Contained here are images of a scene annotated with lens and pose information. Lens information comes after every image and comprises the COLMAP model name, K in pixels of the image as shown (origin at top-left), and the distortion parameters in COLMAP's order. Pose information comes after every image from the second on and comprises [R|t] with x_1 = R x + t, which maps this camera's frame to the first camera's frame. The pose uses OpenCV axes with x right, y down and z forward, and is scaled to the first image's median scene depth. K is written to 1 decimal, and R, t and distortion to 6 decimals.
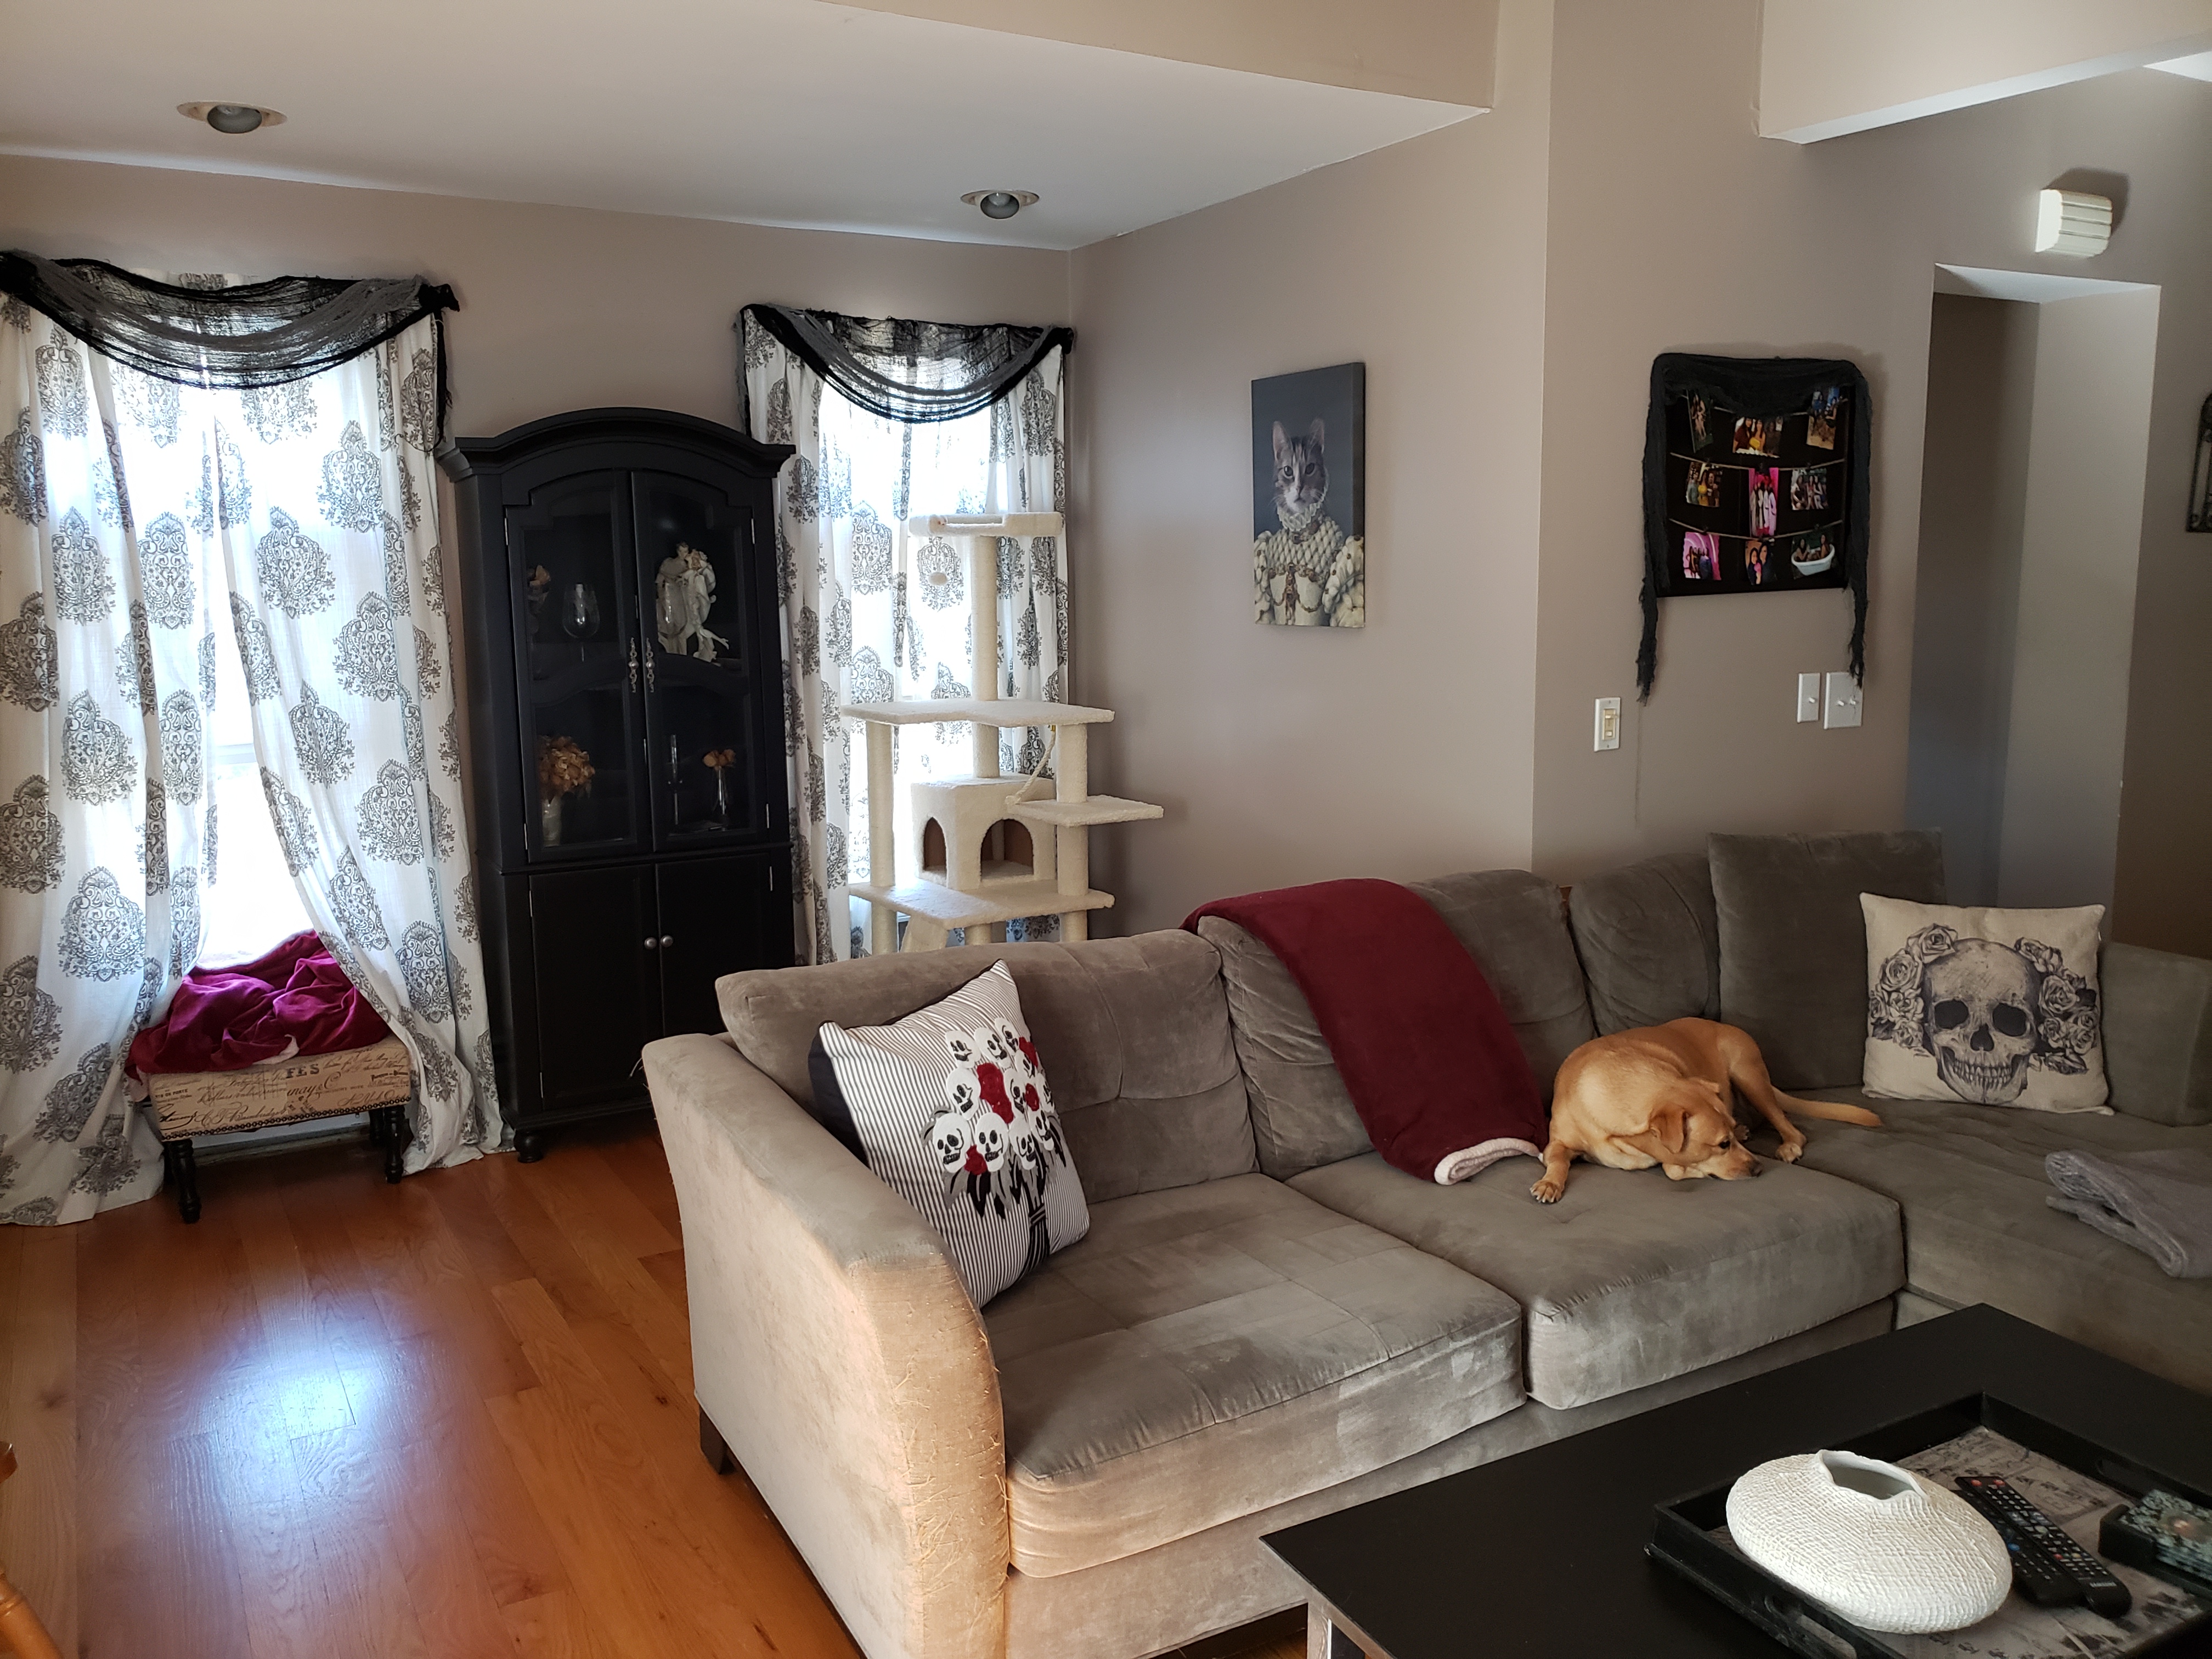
lens RADIAL K [[1683.8, 0, 1106.0], [0, 1683.8, 829.5], [0, 0, 1]] dist [0.005032, 0.007058]
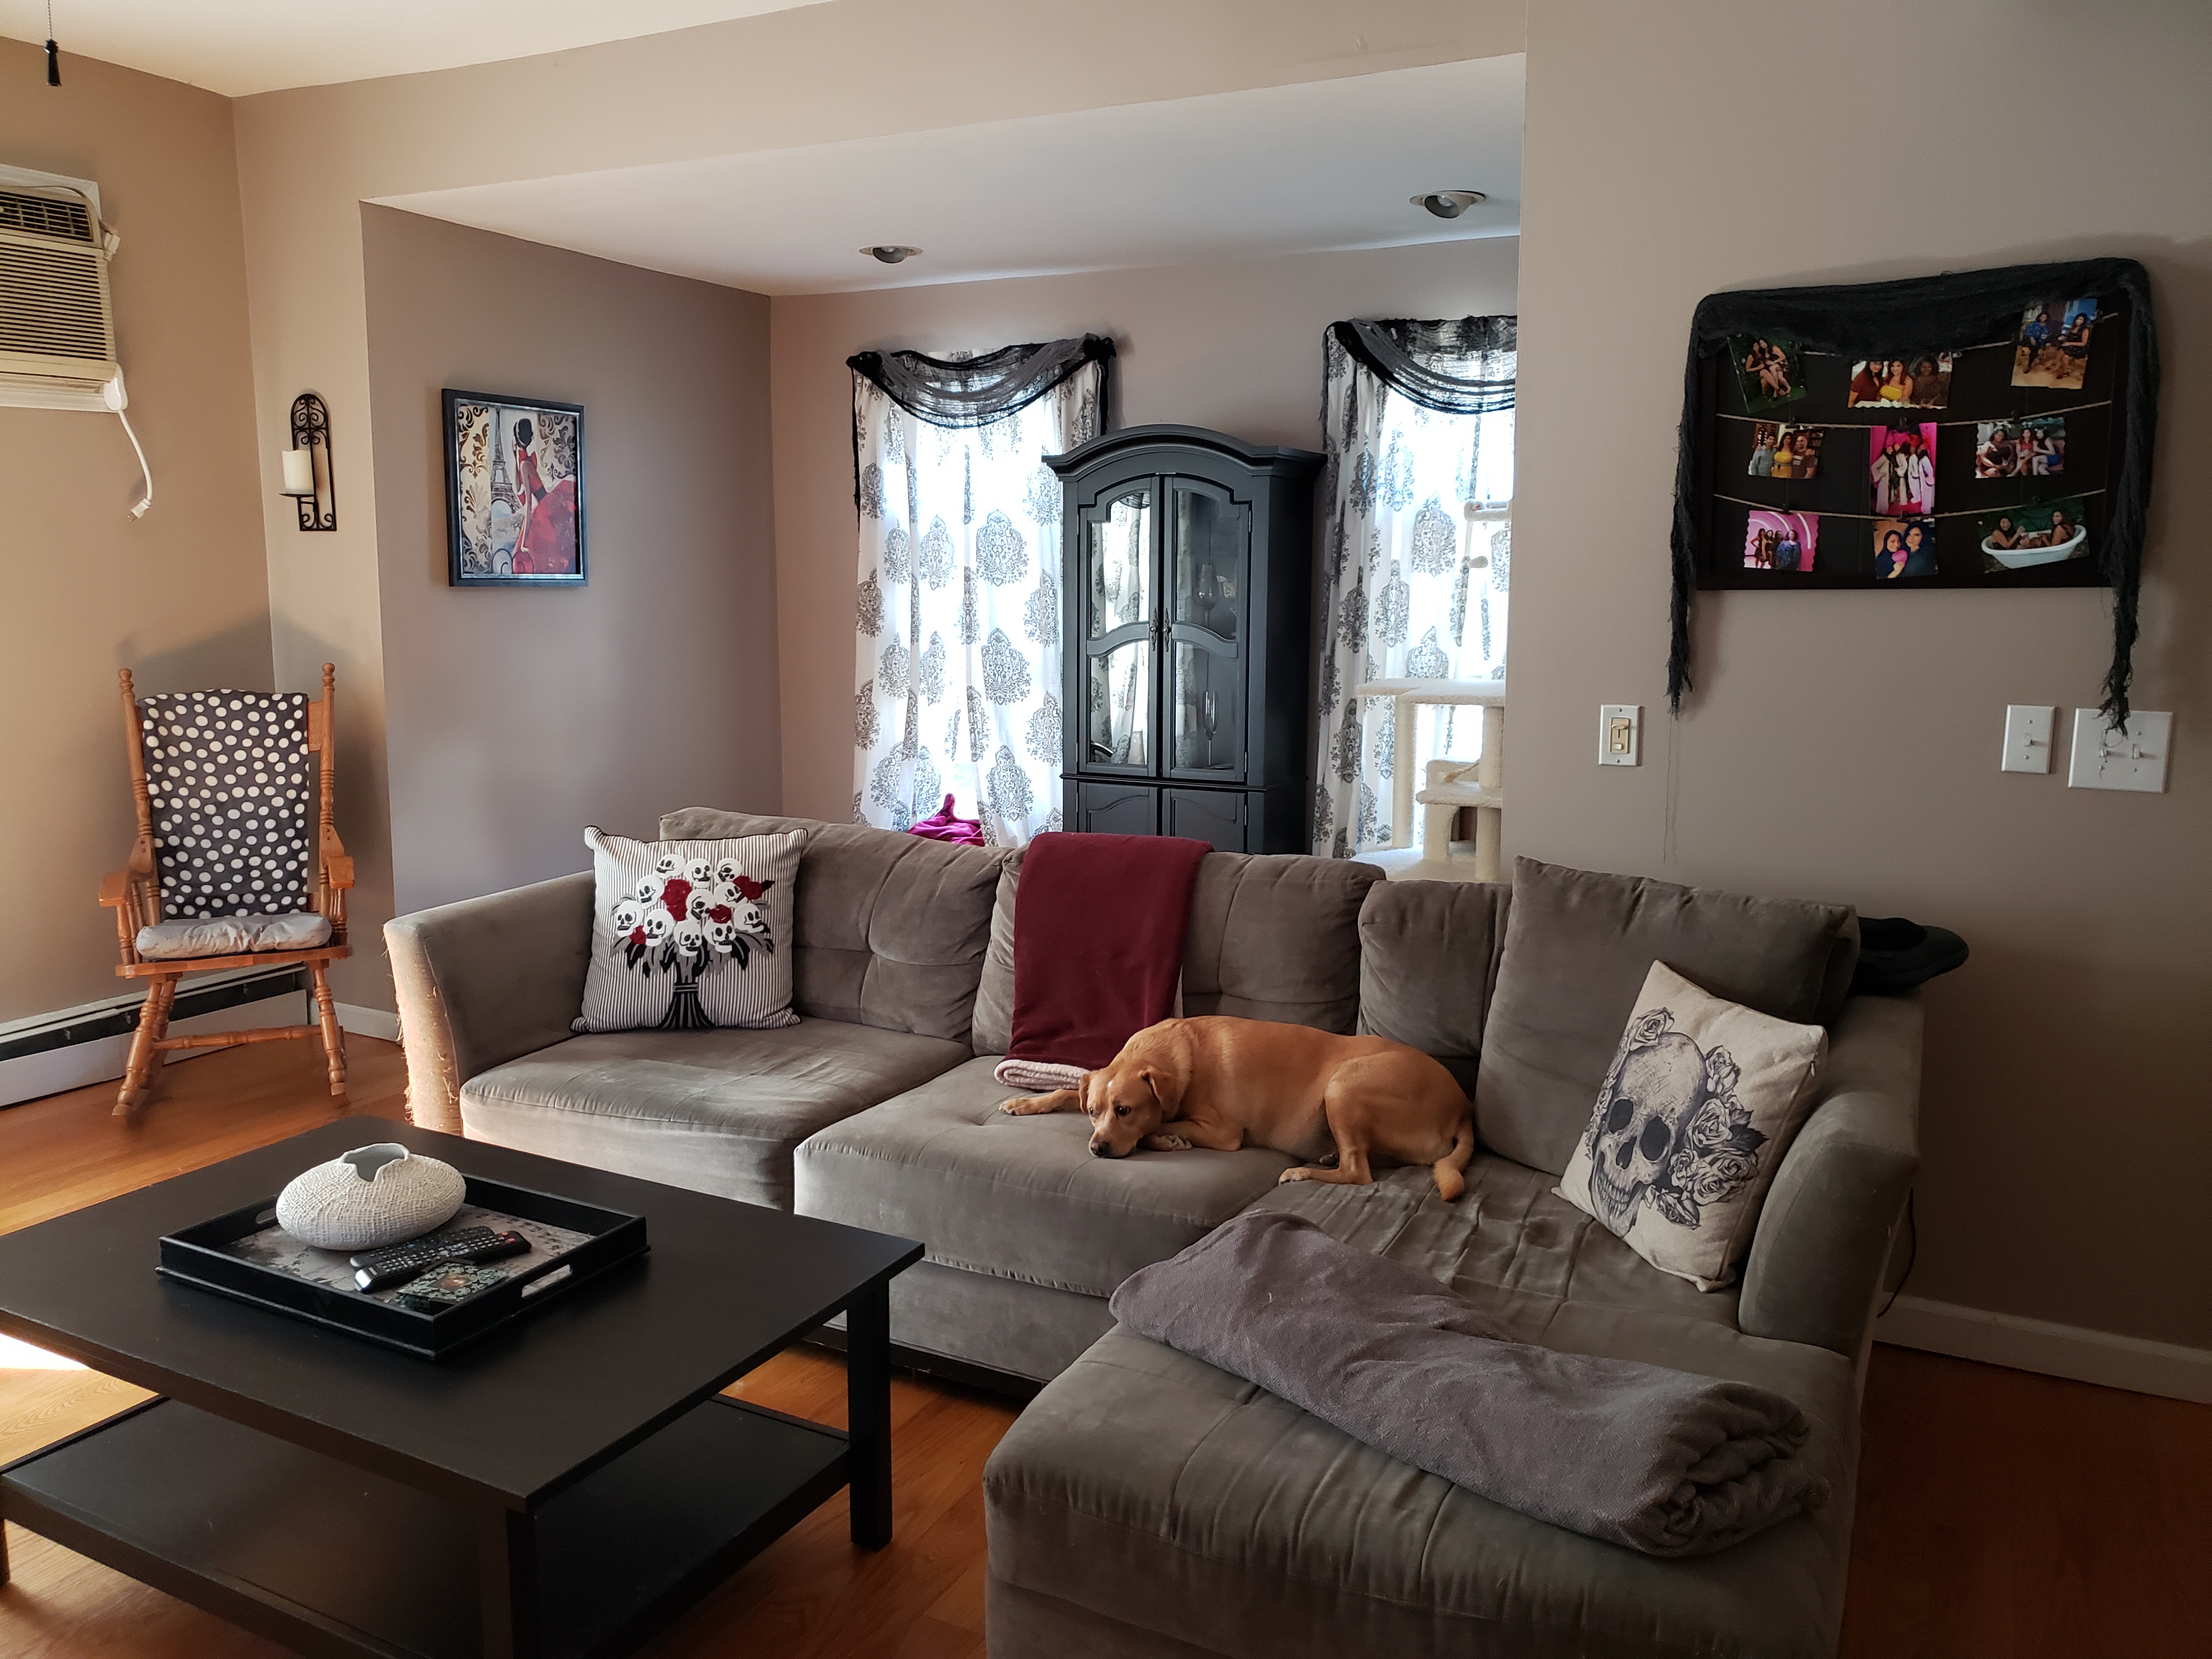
lens RADIAL K [[1684.1, 0, 1103.9], [0, 1684.1, 868.4], [0, 0, 1]] dist [0.002484, 0.007787]
pose [[0.555858, 0.159067, -0.815917, 0.831172], [-0.137539, 0.985592, 0.098445, -0.042394], [0.819820, 0.057499, 0.569727, 0.281761]]
